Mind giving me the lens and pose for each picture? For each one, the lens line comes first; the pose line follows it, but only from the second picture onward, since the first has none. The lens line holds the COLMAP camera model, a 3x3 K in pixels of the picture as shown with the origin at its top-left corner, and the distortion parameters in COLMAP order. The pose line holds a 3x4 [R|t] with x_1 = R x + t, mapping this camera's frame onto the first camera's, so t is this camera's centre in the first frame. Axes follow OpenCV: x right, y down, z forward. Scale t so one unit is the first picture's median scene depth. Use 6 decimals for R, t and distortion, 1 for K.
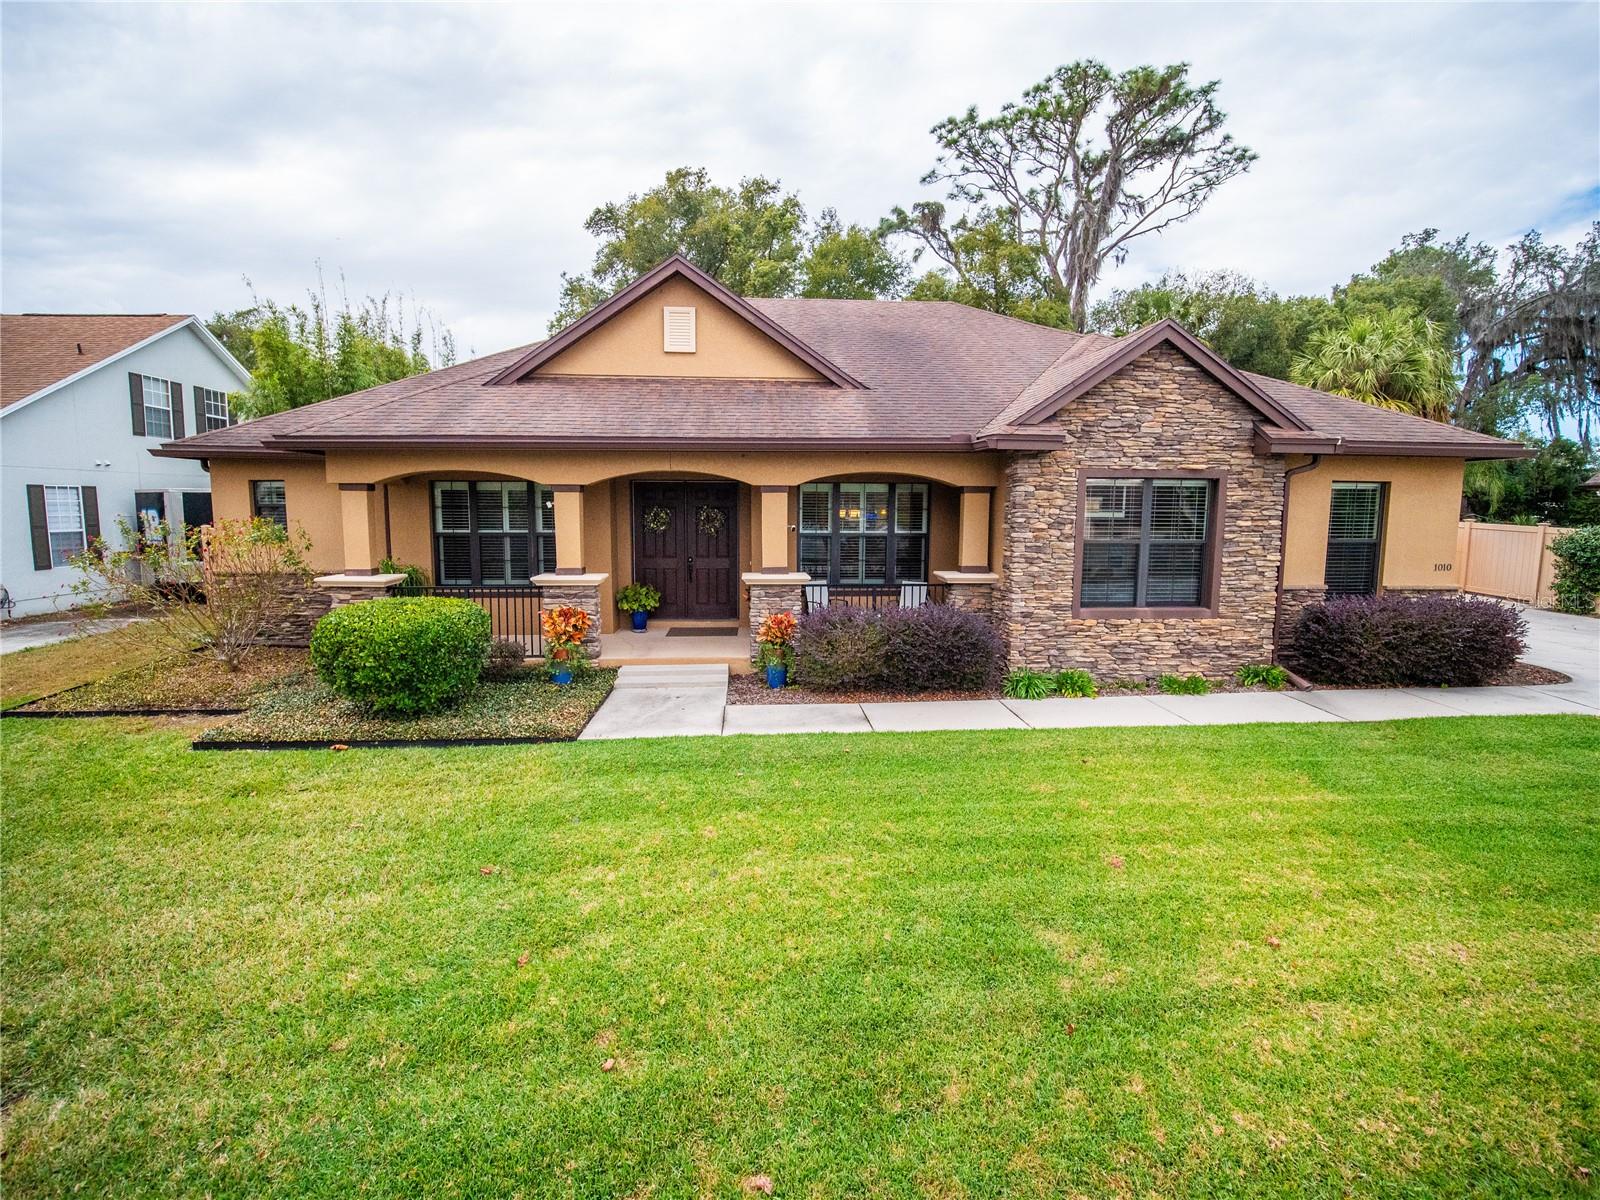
lens RADIAL K [[728.6, 0, 791.4], [0, 728.6, 580.9], [0, 0, 1]] dist [-0.013027, -0.000713]
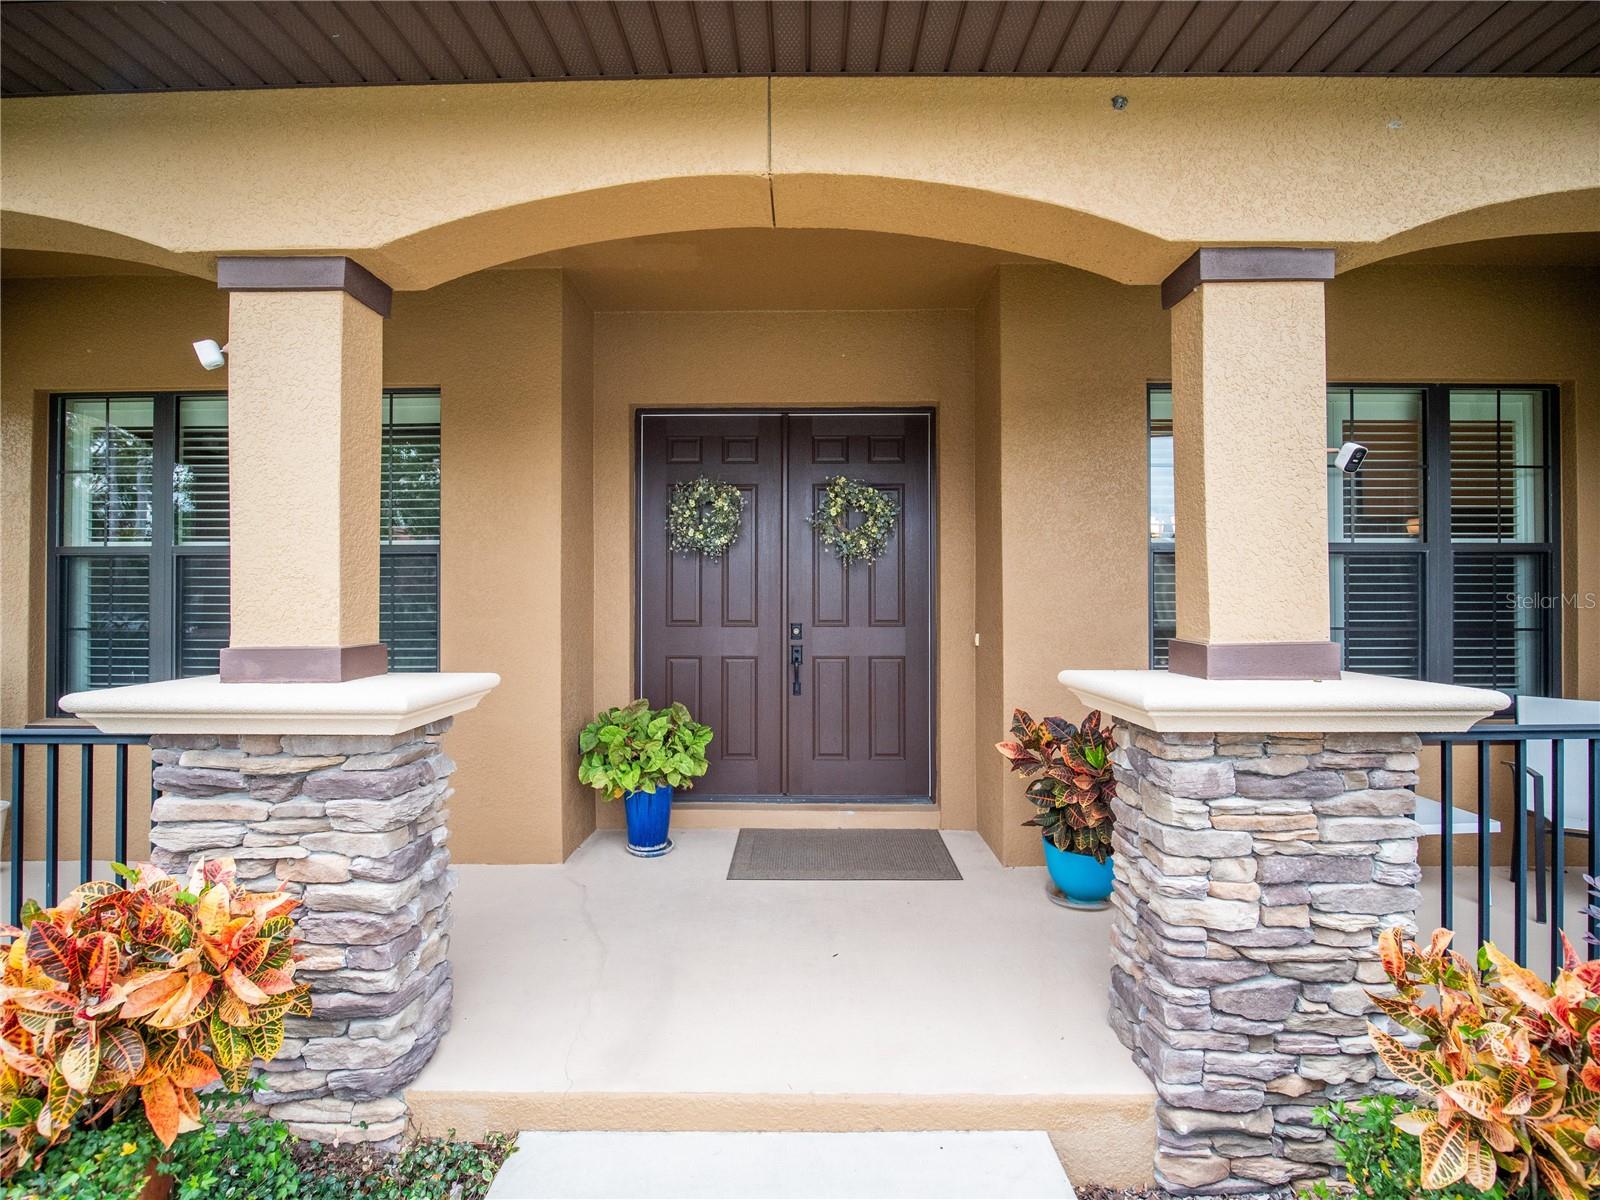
lens RADIAL K [[728.6, 0, 791.4], [0, 728.6, 580.9], [0, 0, 1]] dist [-0.013027, -0.000713]
pose [[0.997100, -0.008225, -0.075657, -0.122812], [-0.001203, 0.992316, -0.123721, -0.009753], [0.076093, 0.123453, 0.989429, 0.688330]]
